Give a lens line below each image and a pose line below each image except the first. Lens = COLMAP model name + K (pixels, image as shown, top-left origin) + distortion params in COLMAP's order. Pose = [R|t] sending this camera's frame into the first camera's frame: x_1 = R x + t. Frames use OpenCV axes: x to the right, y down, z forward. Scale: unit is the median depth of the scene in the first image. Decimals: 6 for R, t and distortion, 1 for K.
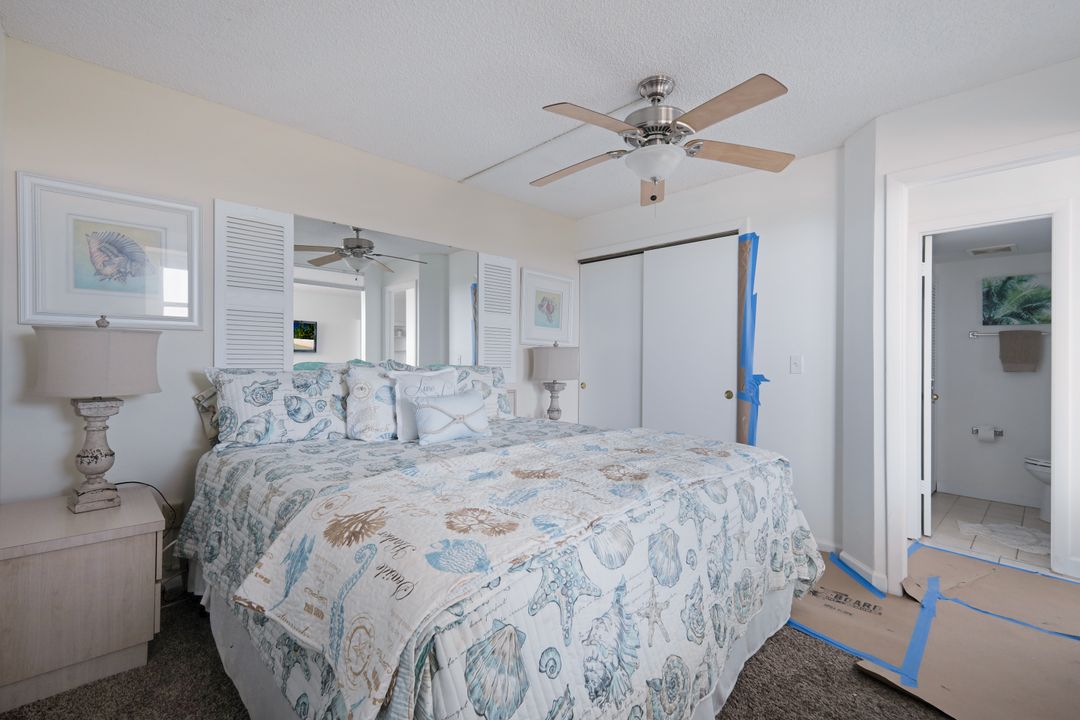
lens RADIAL K [[472.4, 0, 541.9], [0, 472.4, 361.0], [0, 0, 1]] dist [-0.001190, -0.000420]
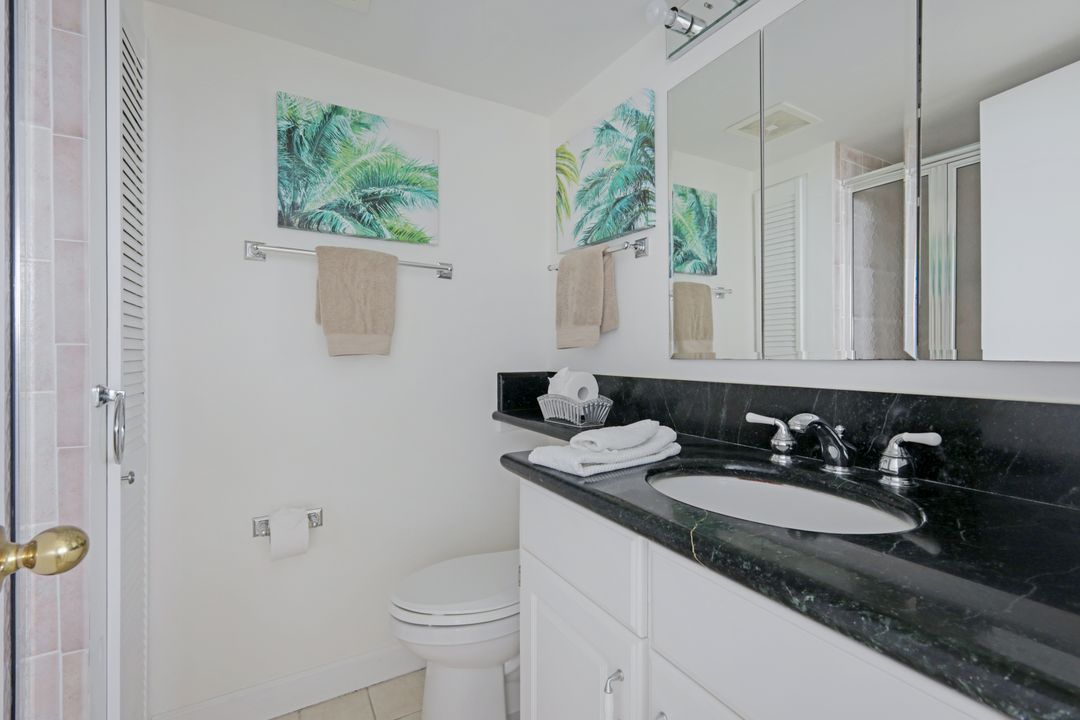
lens RADIAL K [[472.4, 0, 538.9], [0, 472.4, 354.4], [0, 0, 1]] dist [-0.001190, -0.000420]
pose [[0.248451, -0.012515, 0.968564, 0.661774], [0.007713, 0.999910, 0.010941, 0.018773], [-0.968614, 0.004752, 0.248526, 0.748568]]
